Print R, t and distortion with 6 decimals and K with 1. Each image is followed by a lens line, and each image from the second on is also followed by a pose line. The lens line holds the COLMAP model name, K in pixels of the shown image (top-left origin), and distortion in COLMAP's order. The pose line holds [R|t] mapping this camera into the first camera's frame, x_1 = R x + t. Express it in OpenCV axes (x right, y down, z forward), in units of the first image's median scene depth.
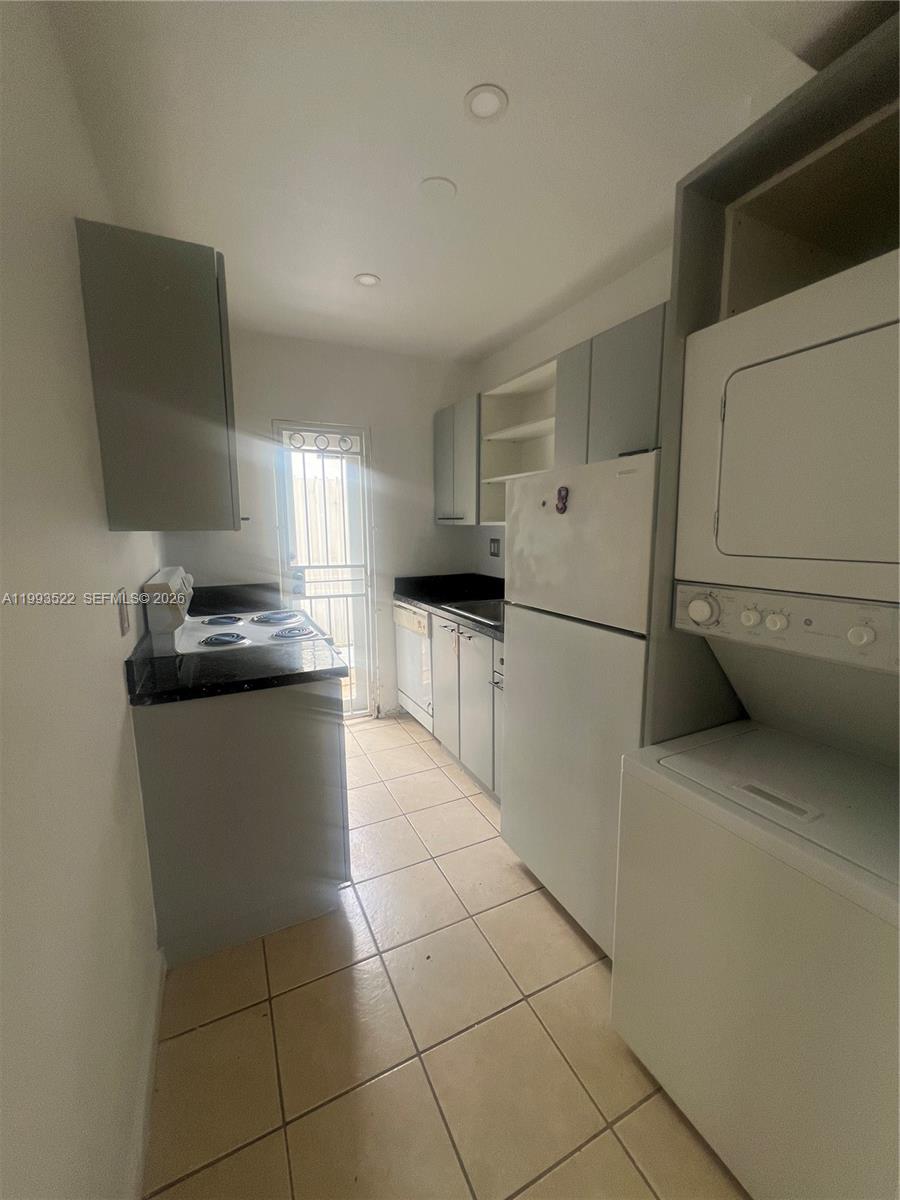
lens RADIAL K [[481.9, 0, 453.1], [0, 481.9, 595.0], [0, 0, 1]] dist [-0.004544, 0.001481]
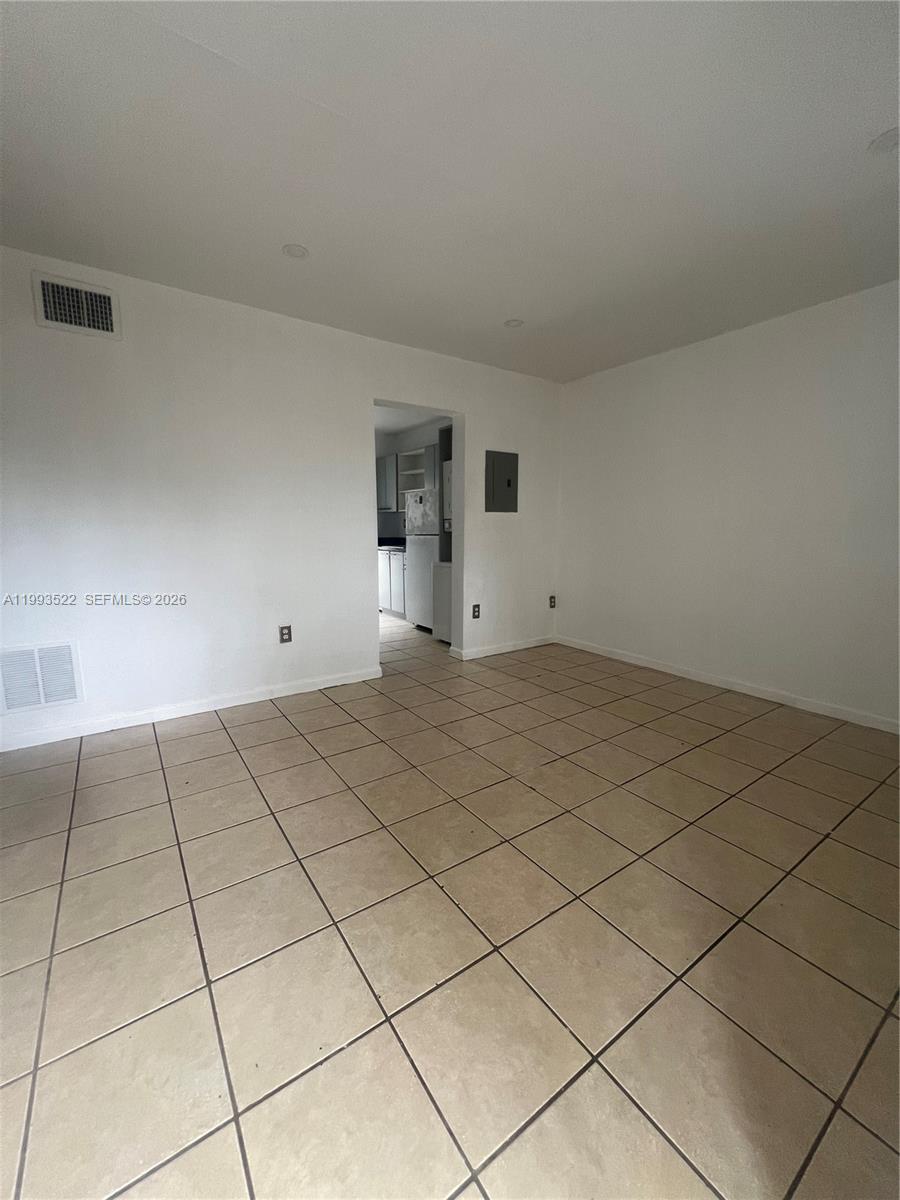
lens RADIAL K [[481.9, 0, 451.3], [0, 481.9, 599.0], [0, 0, 1]] dist [-0.004544, 0.001481]
pose [[0.989228, -0.018746, 0.145177, -0.033812], [0.018784, 0.999823, 0.001104, 0.267269], [-0.145172, 0.001635, 0.989405, -1.269519]]
